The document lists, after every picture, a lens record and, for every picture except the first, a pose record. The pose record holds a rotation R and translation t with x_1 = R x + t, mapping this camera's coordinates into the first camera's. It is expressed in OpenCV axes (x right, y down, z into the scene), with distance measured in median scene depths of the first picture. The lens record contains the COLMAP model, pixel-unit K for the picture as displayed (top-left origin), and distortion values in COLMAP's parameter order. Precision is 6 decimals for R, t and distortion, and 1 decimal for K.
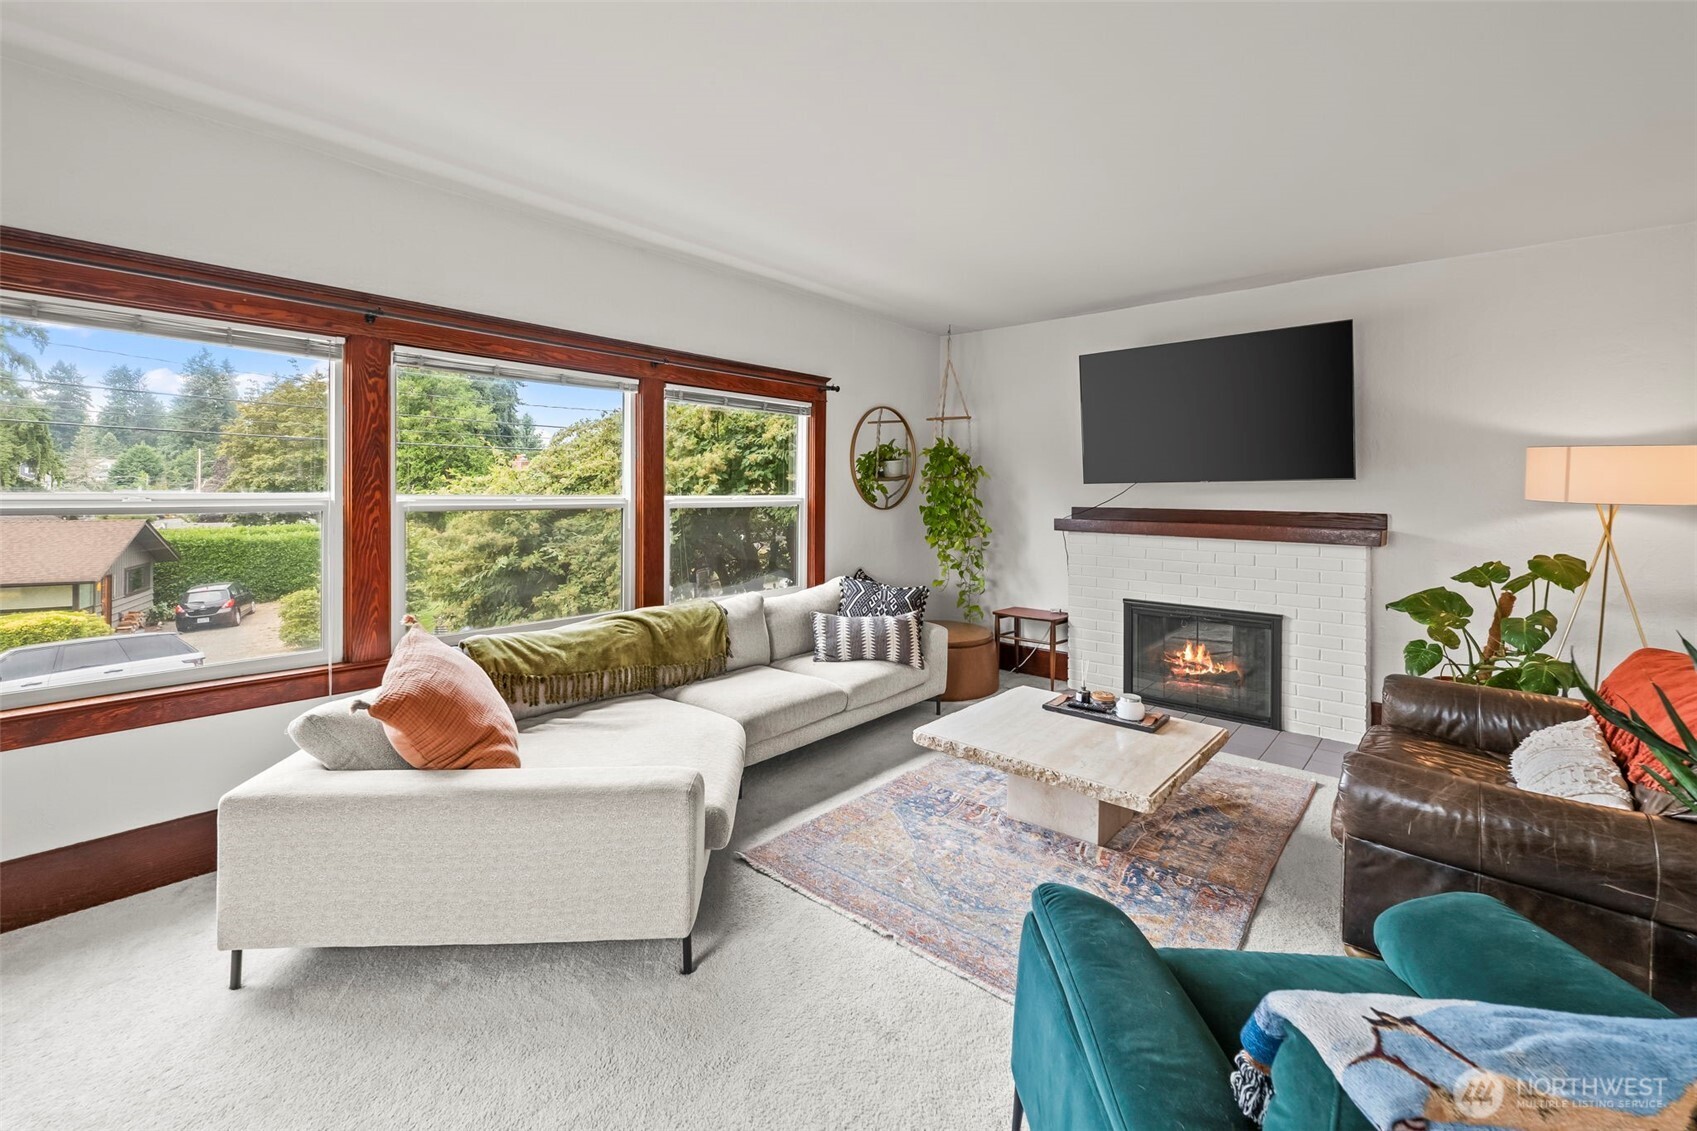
lens RADIAL K [[704.9, 0, 860.7], [0, 704.9, 496.6], [0, 0, 1]] dist [-0.020402, -0.000034]
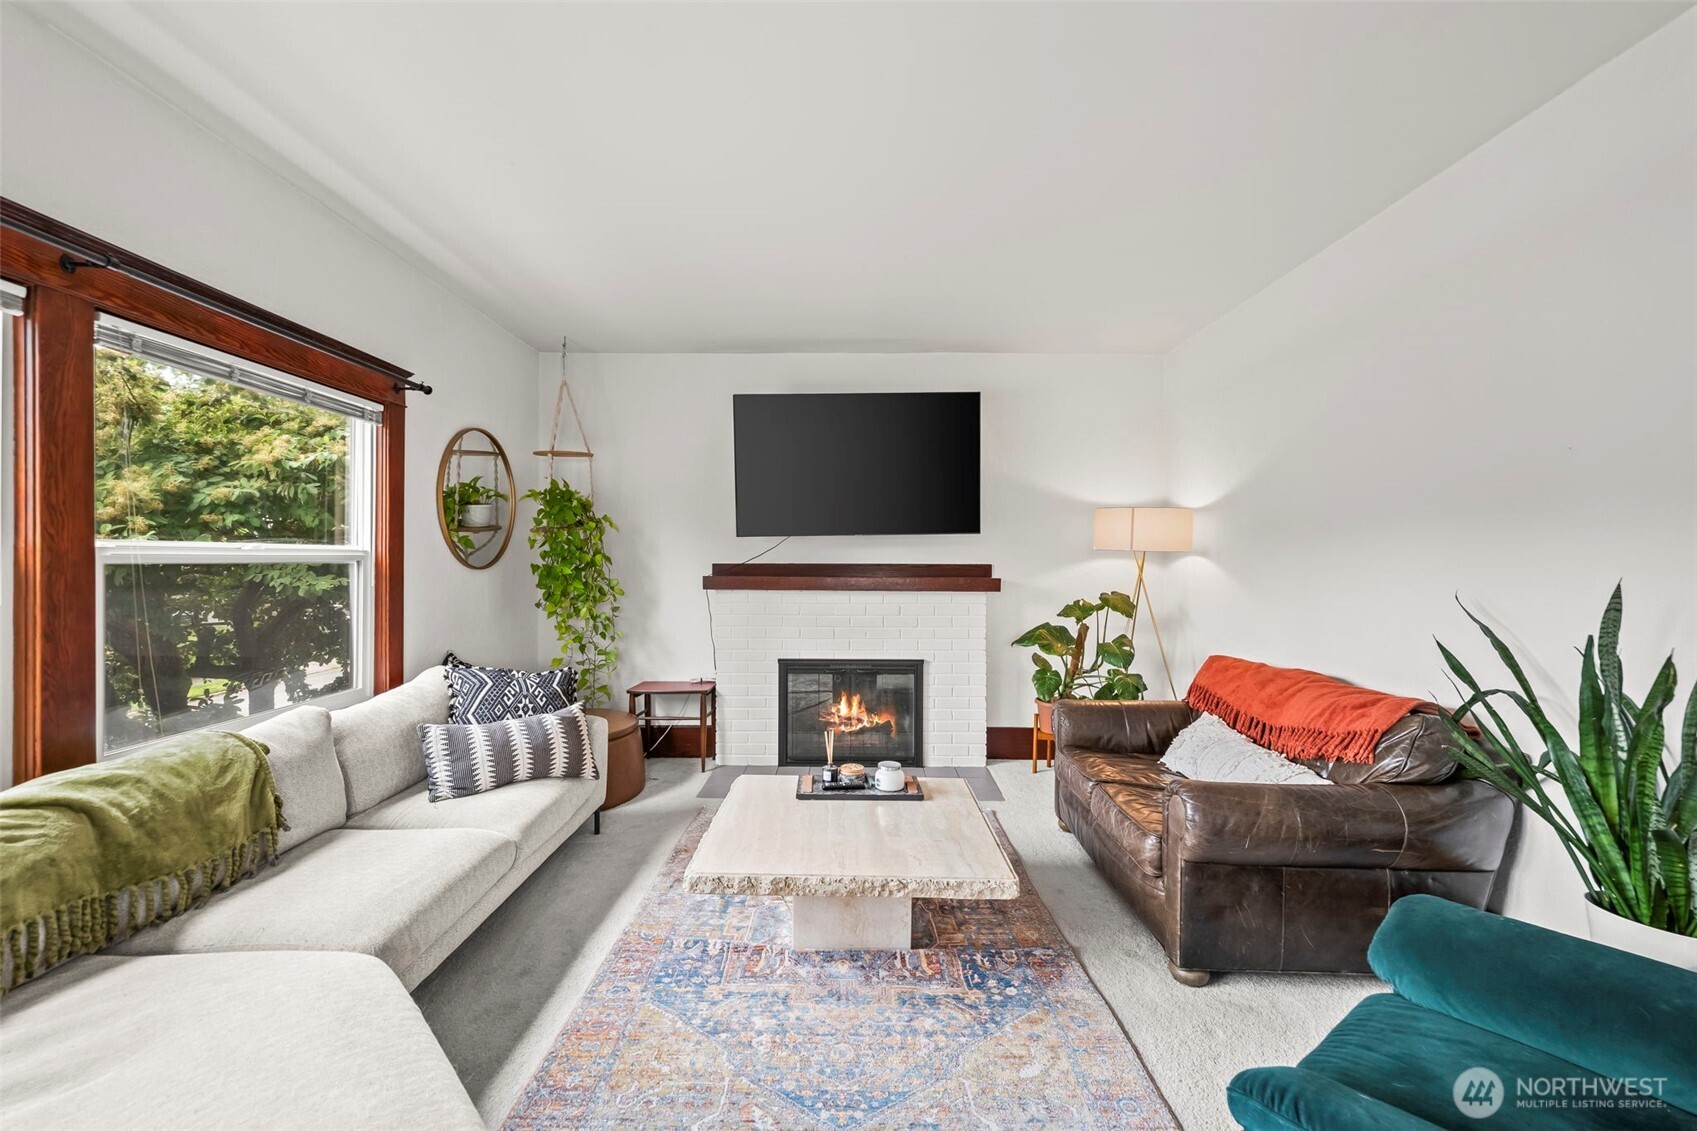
lens RADIAL K [[682.7, 0, 848.5], [0, 682.7, 565.5], [0, 0, 1]] dist [-0.010930, -0.000021]
pose [[0.770314, -0.009738, 0.637591, -0.162413], [0.009999, 0.999945, 0.003192, 0.020997], [-0.637587, 0.003916, 0.770369, 0.278564]]
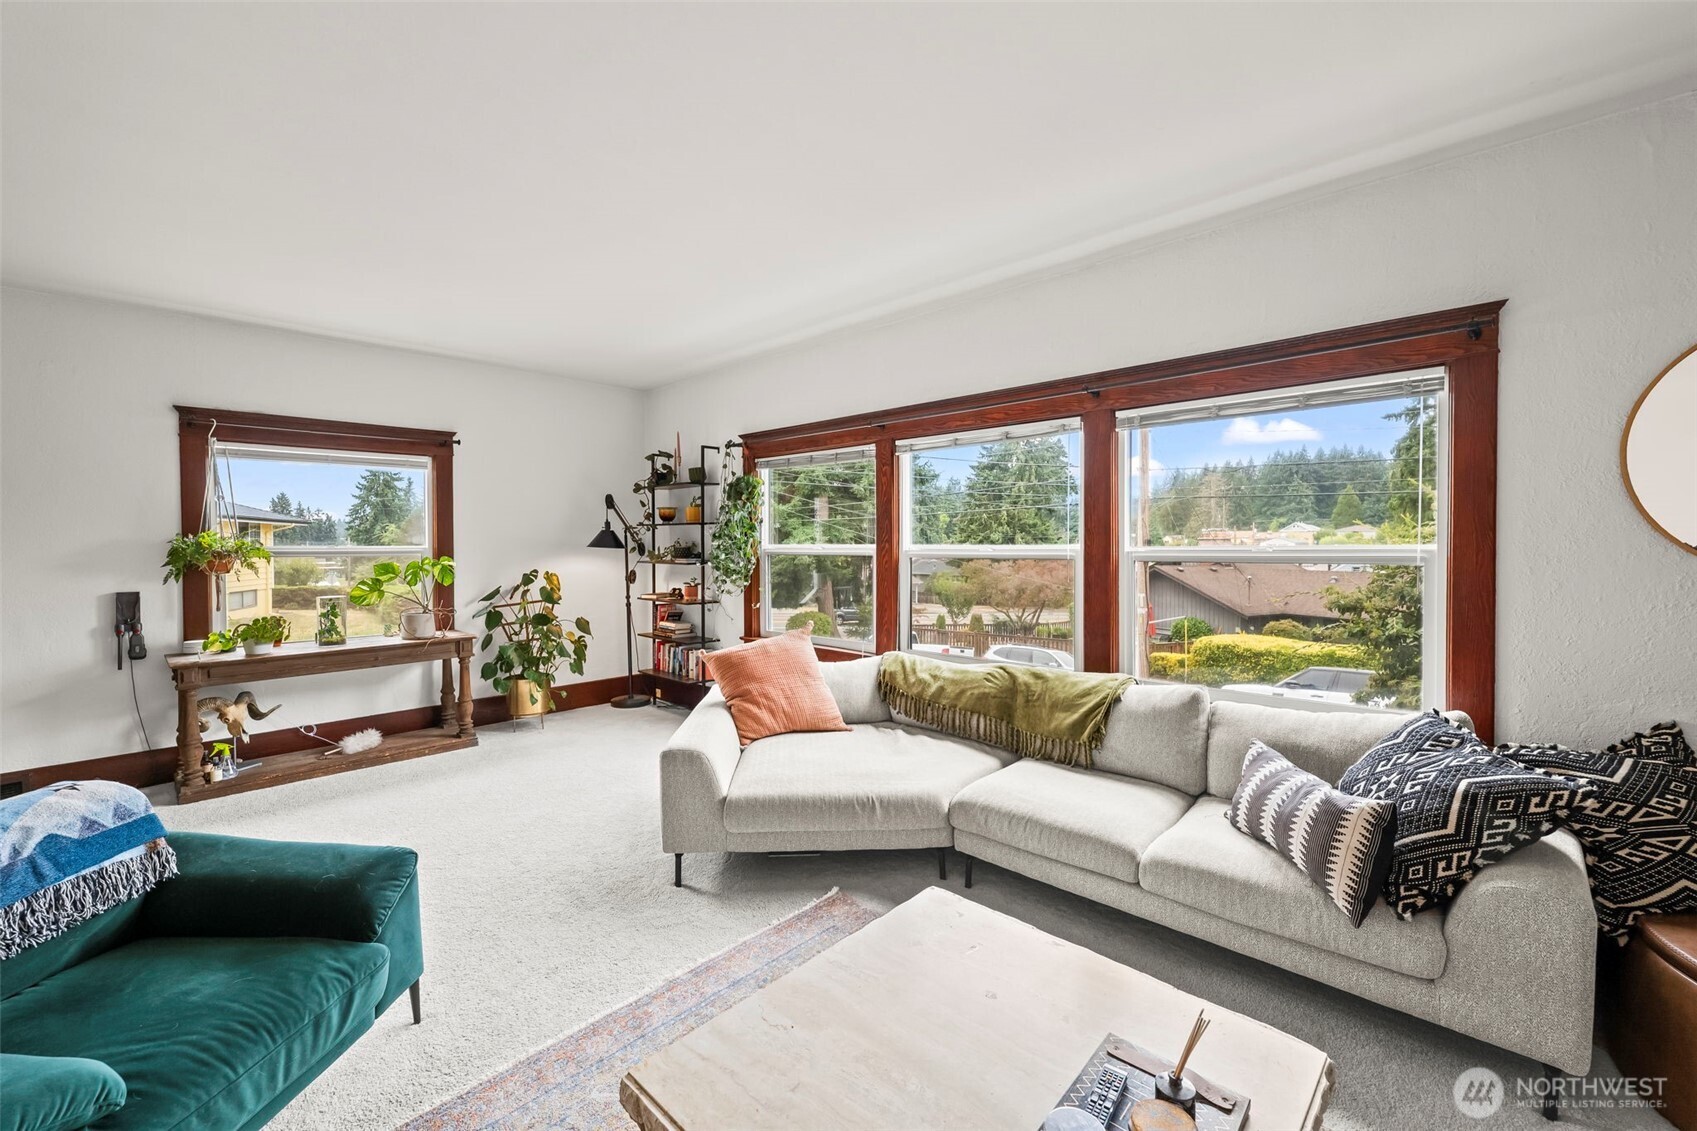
lens RADIAL K [[707.5, 0, 857.3], [0, 707.5, 566.1], [0, 0, 1]] dist [0.000489, -0.000015]
pose [[-0.056587, 0.027067, -0.998031, 0.551093], [-0.002956, 0.999624, 0.027278, 0.000606], [0.998393, 0.004494, -0.056486, 0.696291]]
